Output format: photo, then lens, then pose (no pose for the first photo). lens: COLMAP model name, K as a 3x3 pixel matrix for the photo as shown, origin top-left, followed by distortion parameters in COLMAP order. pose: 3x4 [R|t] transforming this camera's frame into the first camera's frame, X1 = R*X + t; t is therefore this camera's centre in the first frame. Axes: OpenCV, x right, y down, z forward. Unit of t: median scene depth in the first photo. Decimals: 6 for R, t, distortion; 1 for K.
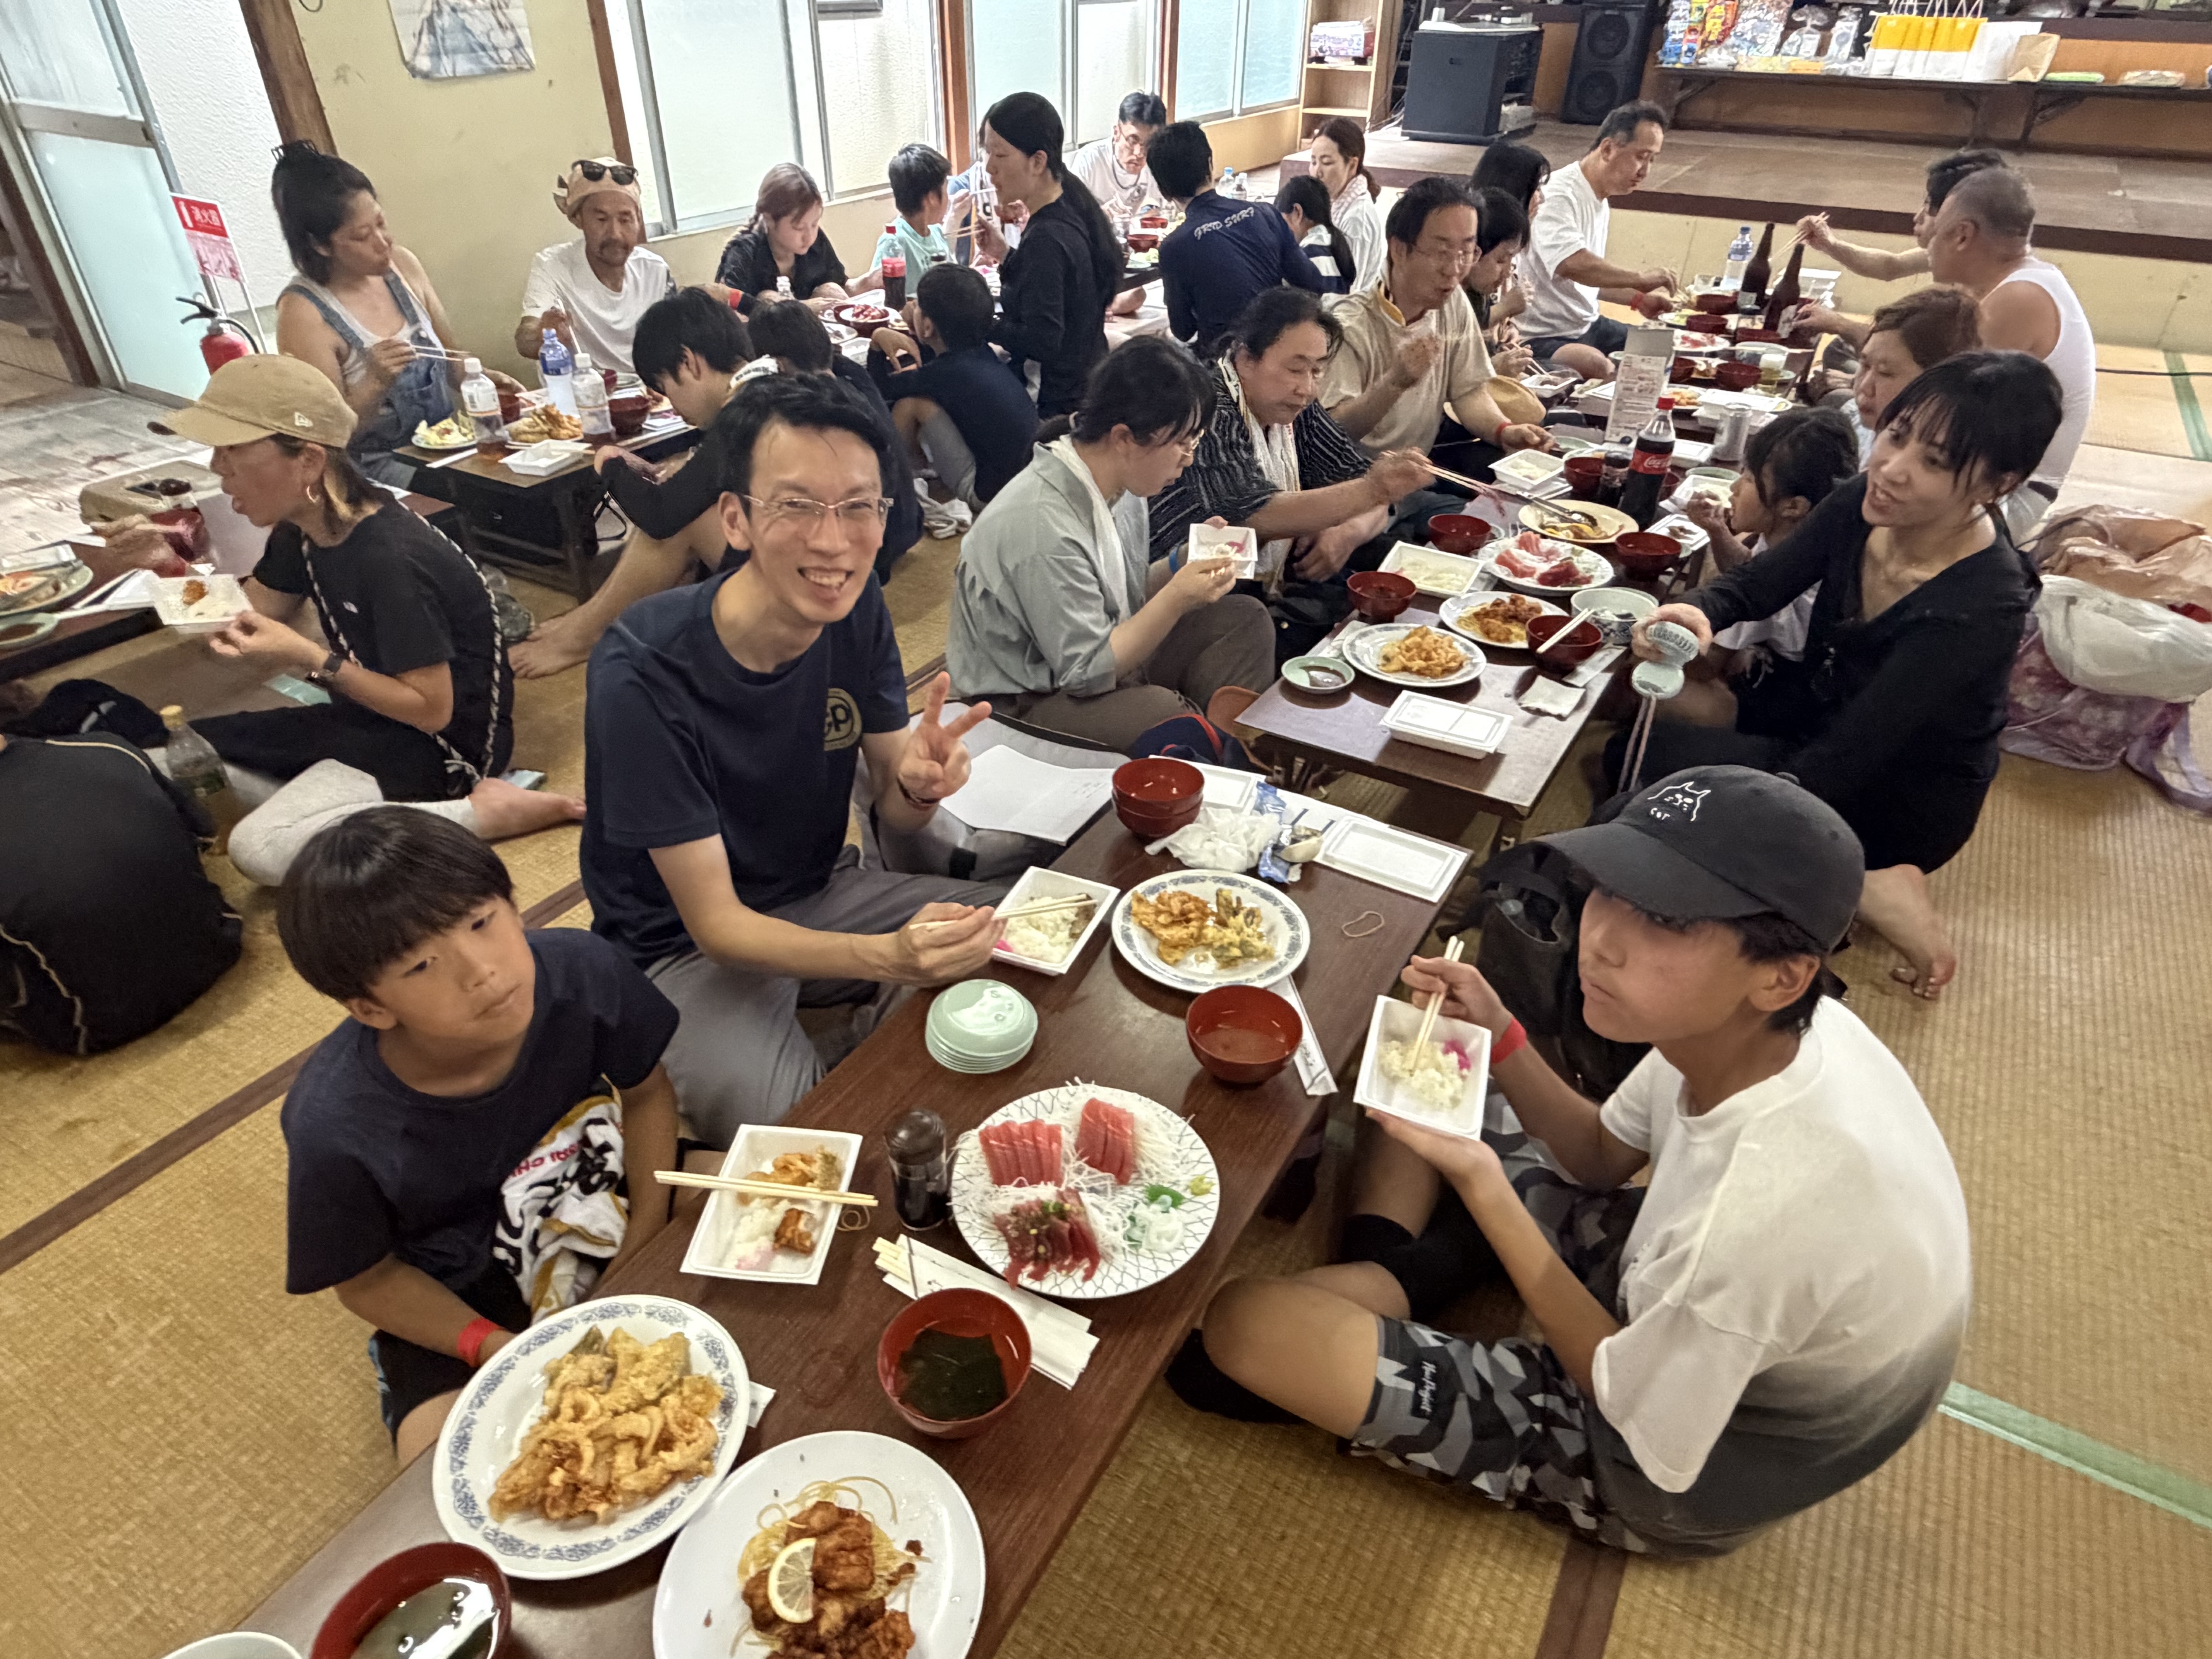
lens RADIAL K [[1287.9, 0, 1098.0], [0, 1287.9, 832.0], [0, 0, 1]] dist [0.000520, -0.004067]
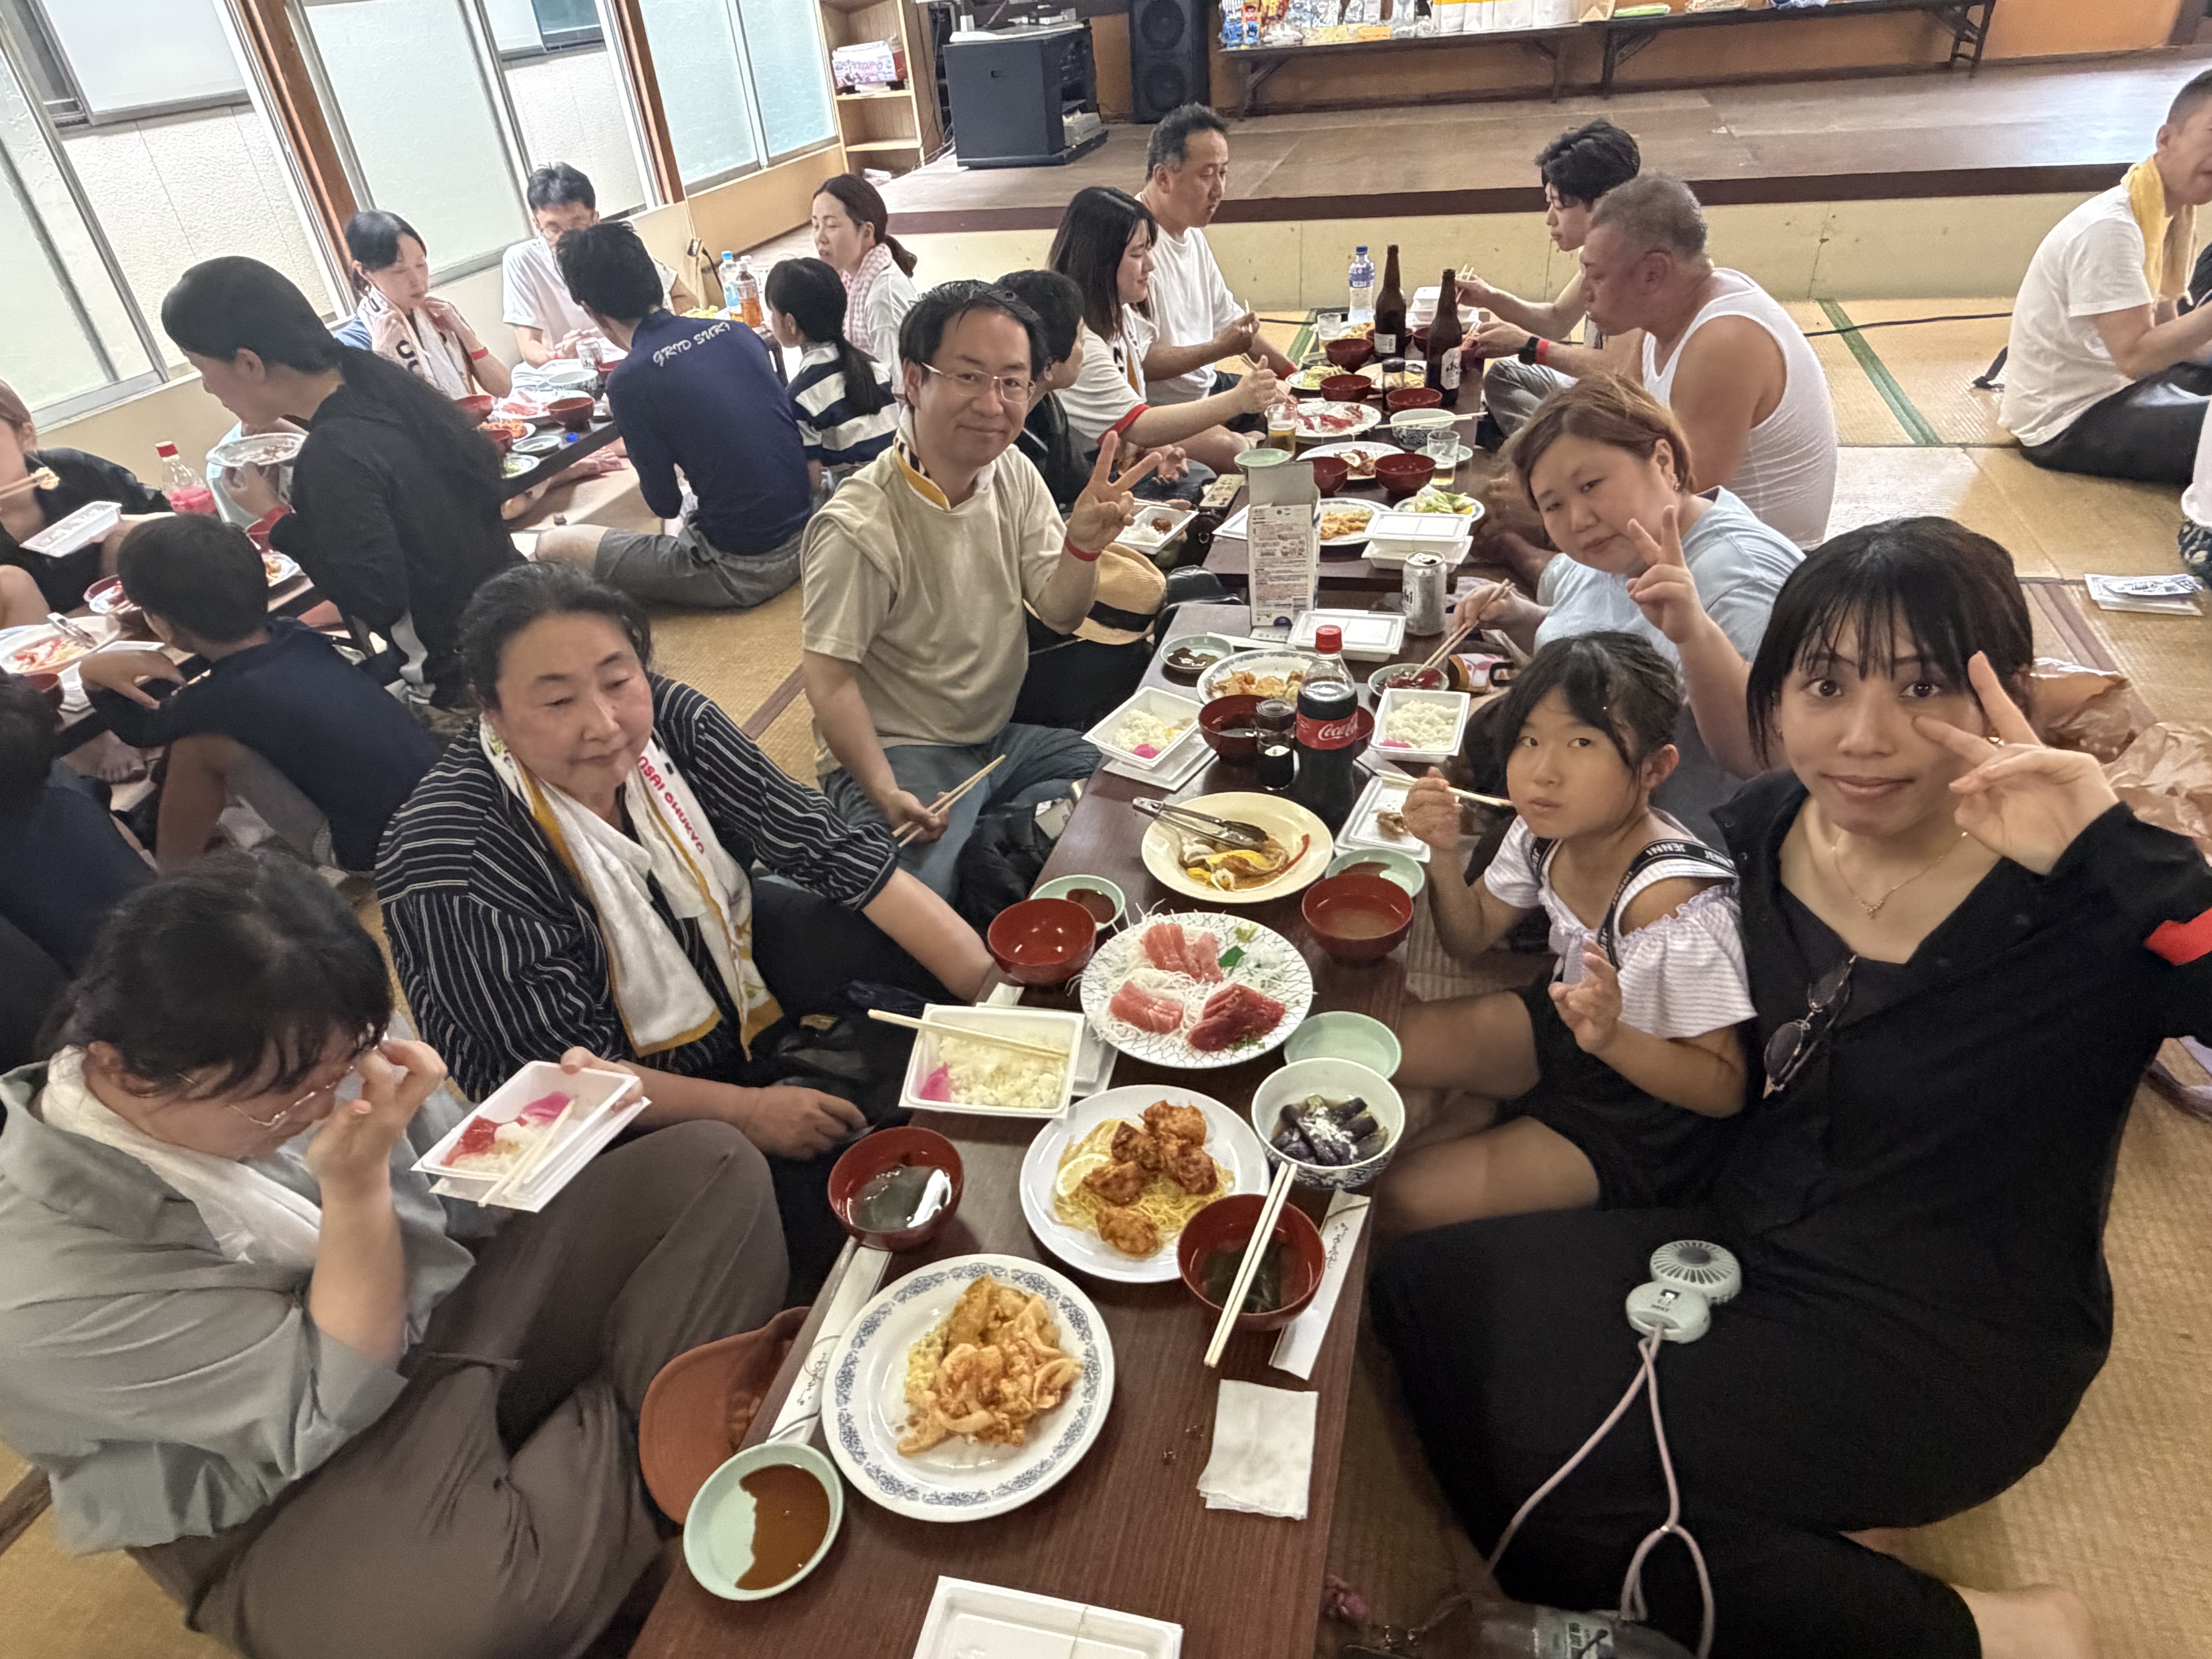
lens RADIAL K [[1287.9, 0, 1097.1], [0, 1287.9, 830.2], [0, 0, 1]] dist [0.000520, -0.004067]
pose [[0.958653, -0.223344, 0.176355, 0.075431], [0.224990, 0.974301, 0.010869, -0.099473], [-0.174250, 0.029259, 0.984267, 0.153889]]
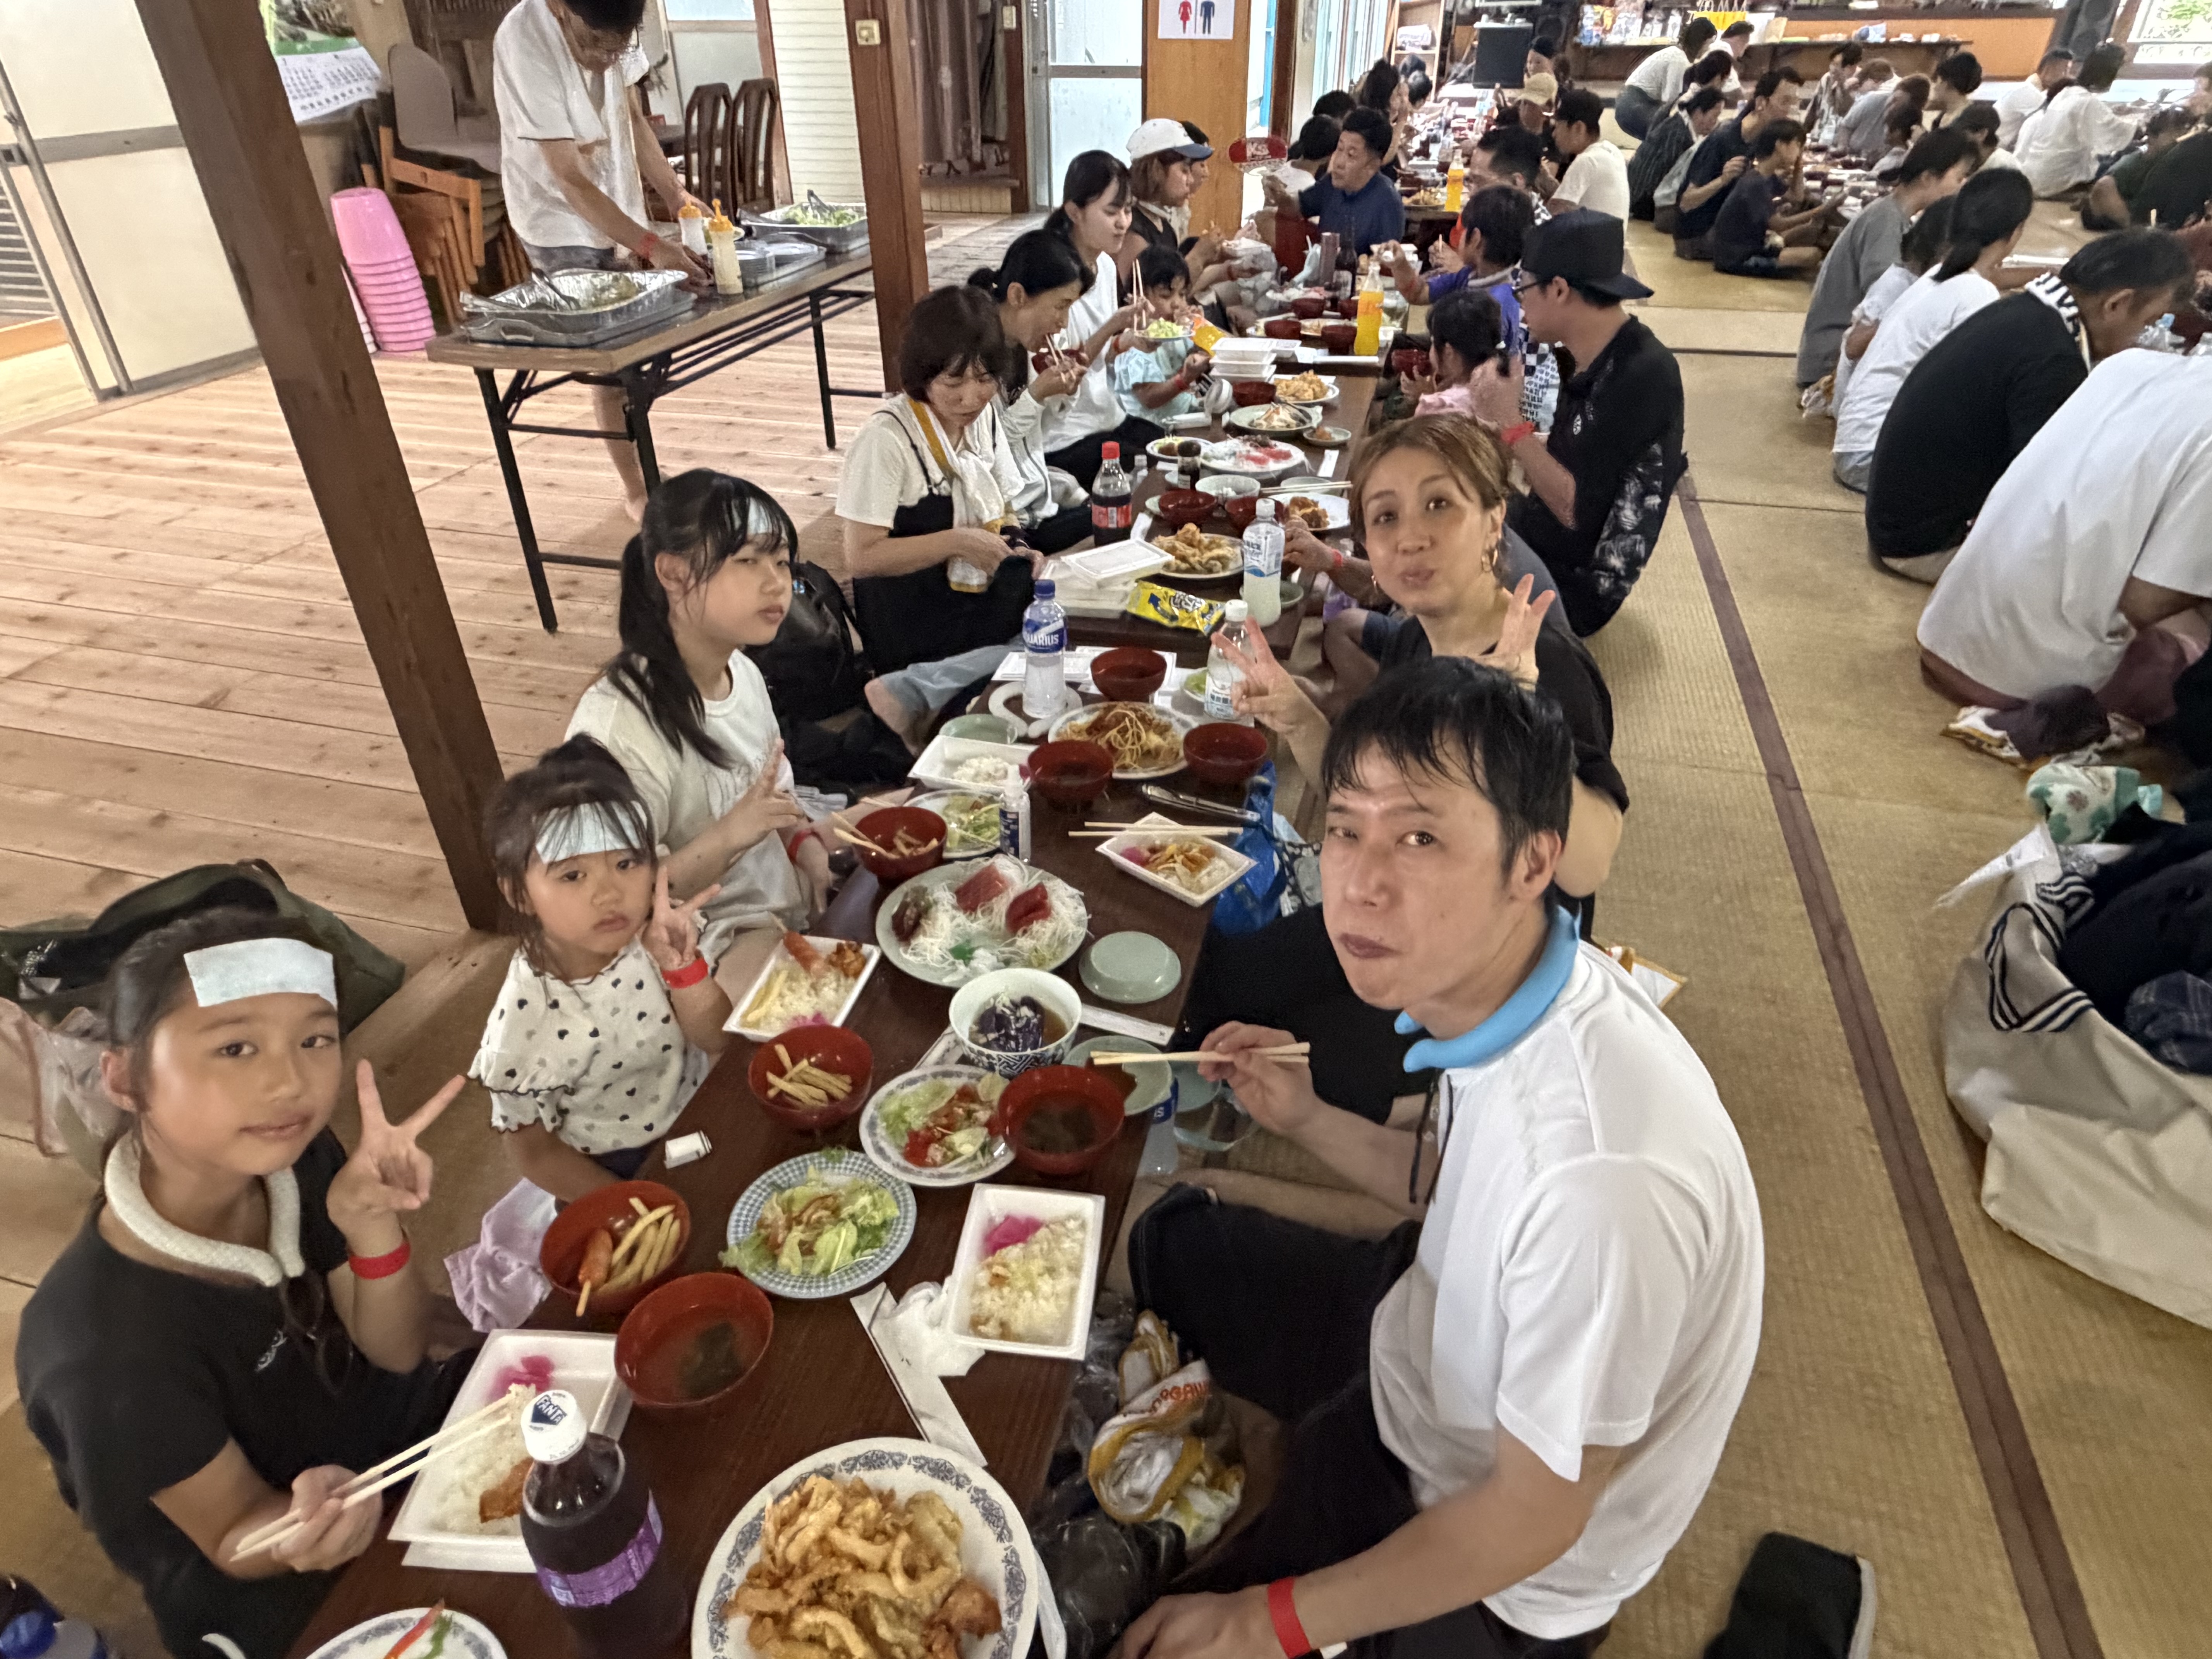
lens RADIAL K [[1287.9, 0, 1111.9], [0, 1287.9, 832.5], [0, 0, 1]] dist [0.000520, -0.004067]
pose [[0.961333, -0.167010, 0.218967, -0.820912], [0.172148, 0.985061, -0.004459, 0.405679], [-0.214951, 0.041982, 0.975722, -0.598811]]
